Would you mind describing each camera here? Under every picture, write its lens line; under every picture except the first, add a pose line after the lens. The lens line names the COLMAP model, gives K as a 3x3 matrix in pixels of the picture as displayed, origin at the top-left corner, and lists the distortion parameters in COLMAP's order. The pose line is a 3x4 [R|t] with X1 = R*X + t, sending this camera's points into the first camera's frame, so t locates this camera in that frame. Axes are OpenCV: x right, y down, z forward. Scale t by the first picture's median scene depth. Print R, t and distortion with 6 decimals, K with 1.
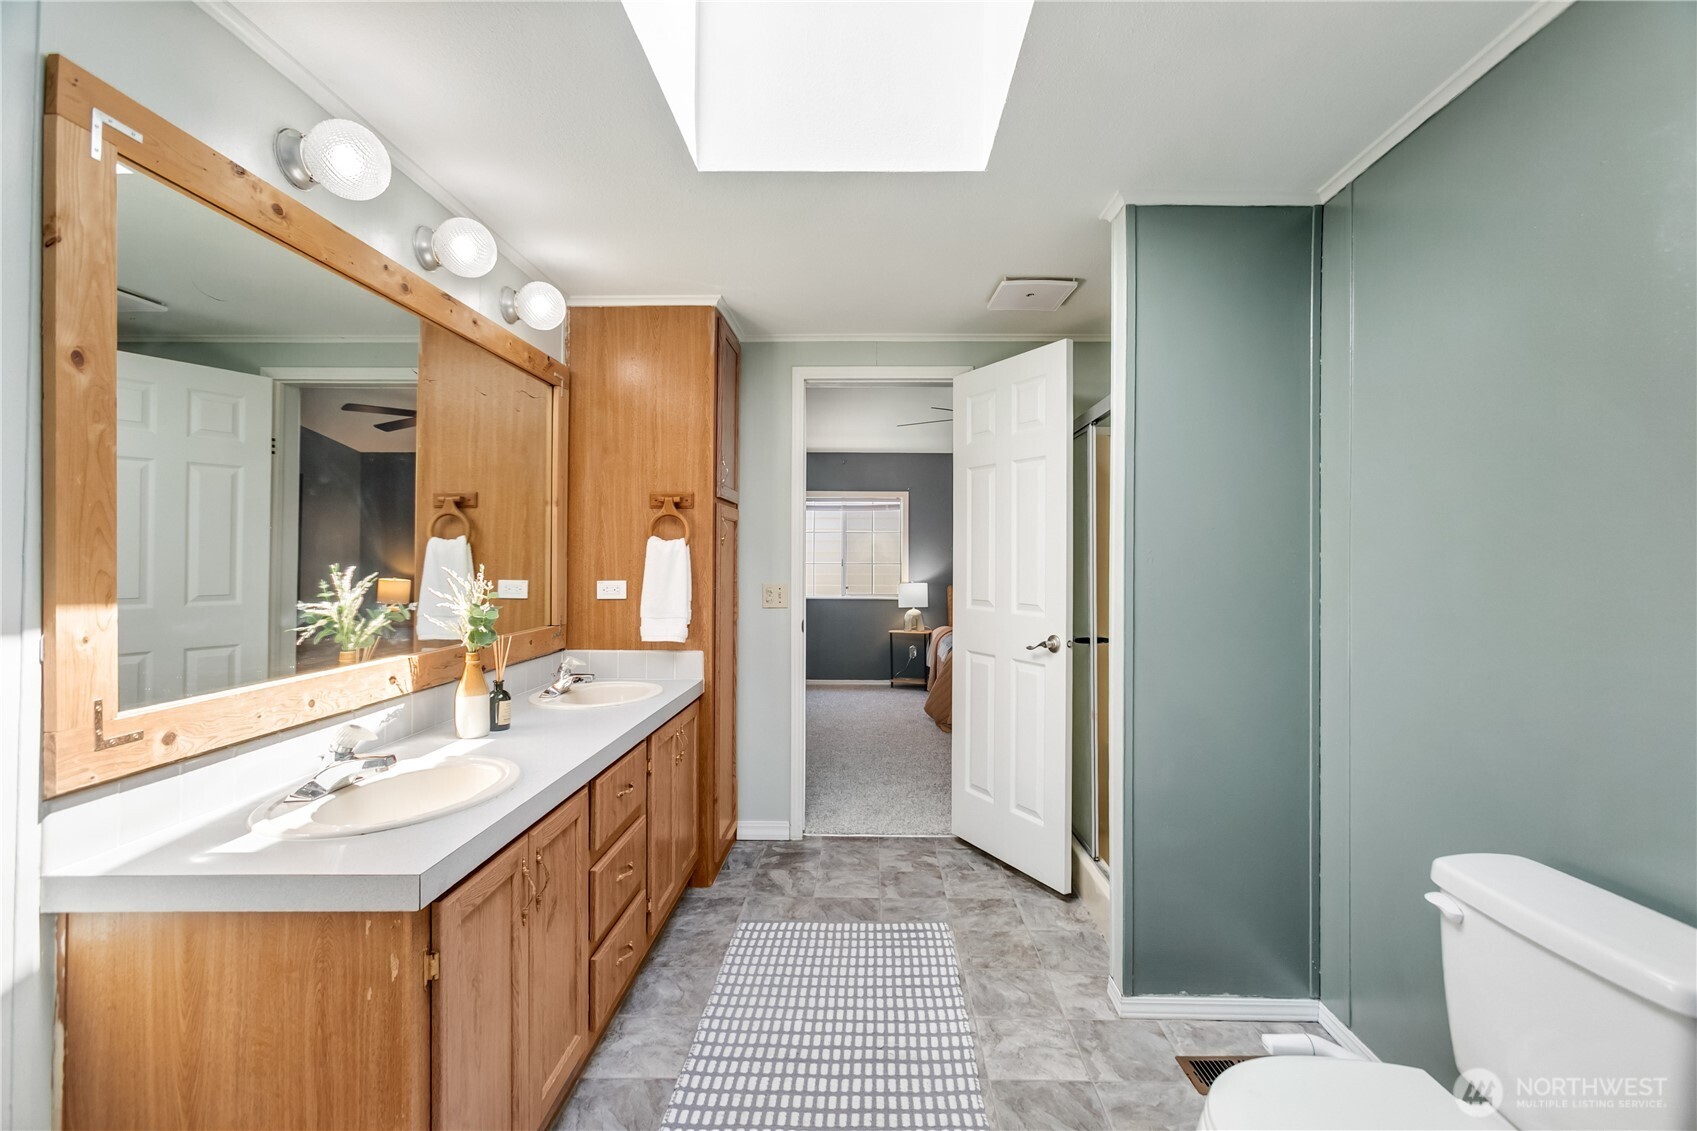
lens RADIAL K [[754.7, 0, 851.8], [0, 754.7, 561.9], [0, 0, 1]] dist [-0.007612, 0.004422]
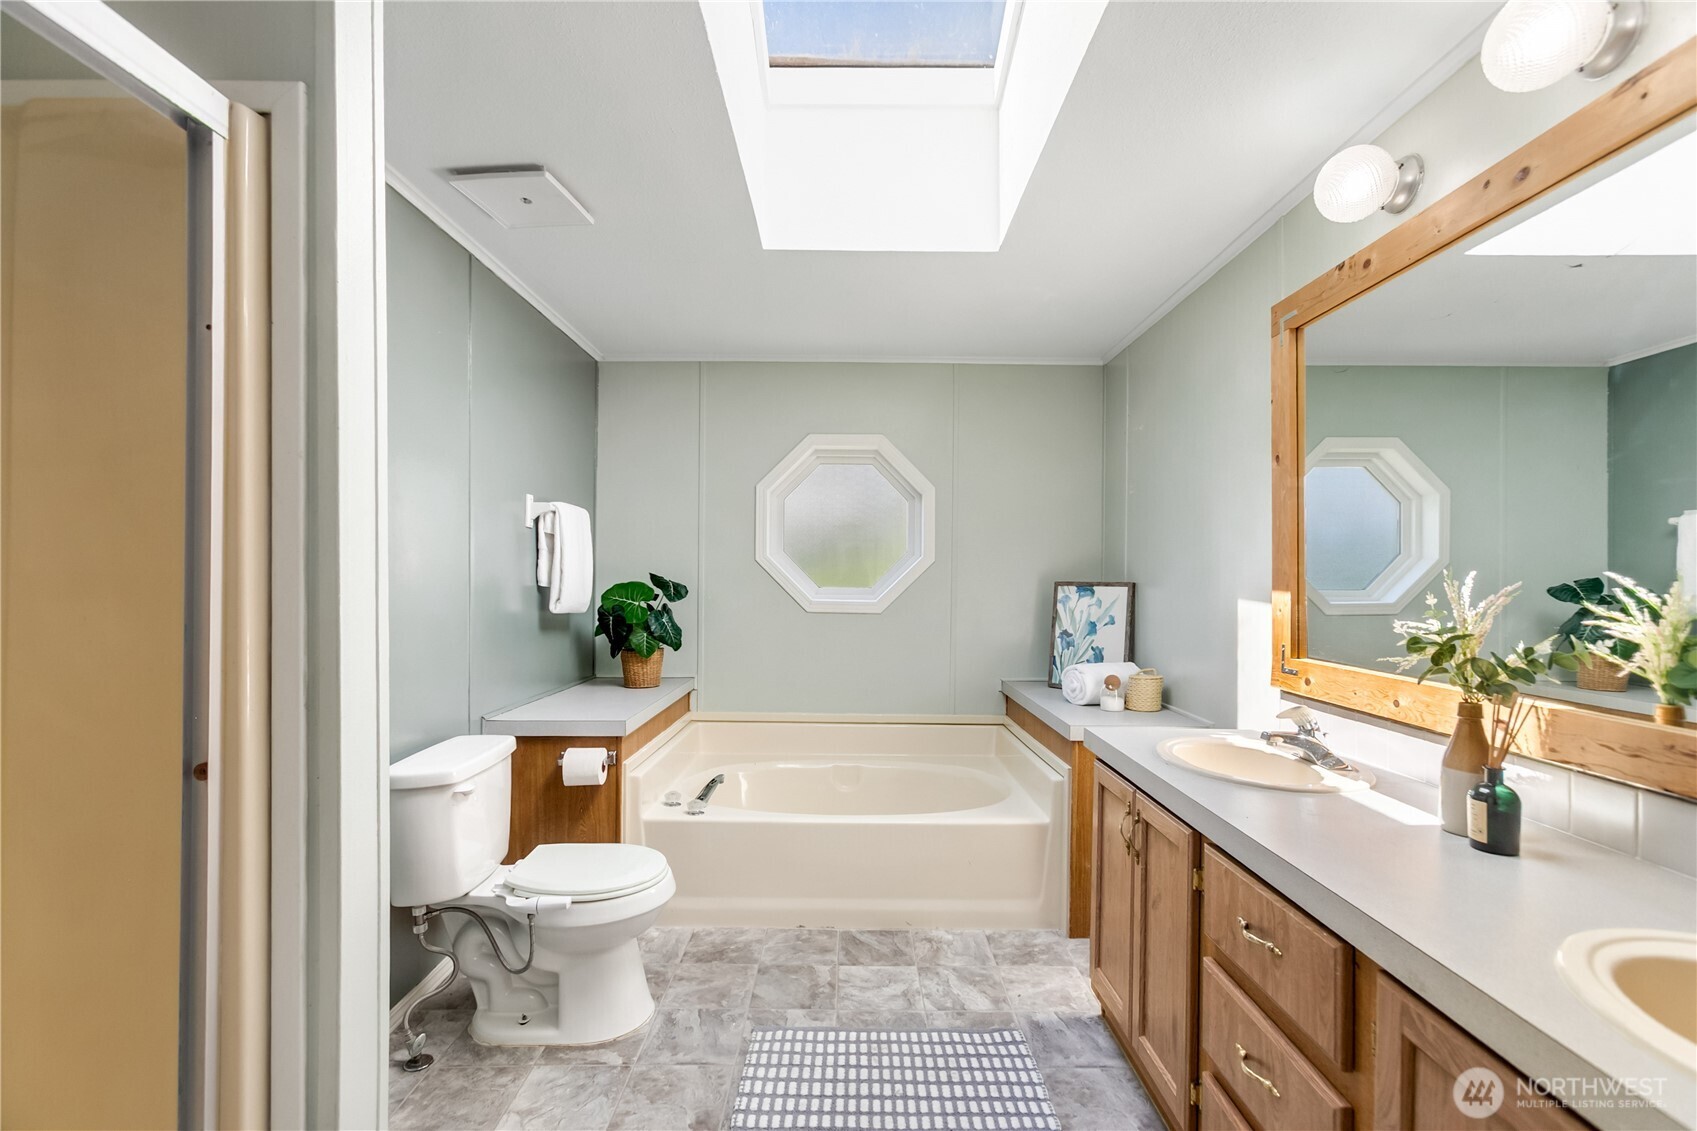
lens RADIAL K [[754.7, 0, 846.9], [0, 754.7, 571.1], [0, 0, 1]] dist [-0.007612, 0.004422]
pose [[-0.999738, 0.002690, -0.022709, 0.041886], [0.002796, 0.999985, -0.004654, 0.009378], [0.022696, -0.004717, -0.999731, 1.734263]]
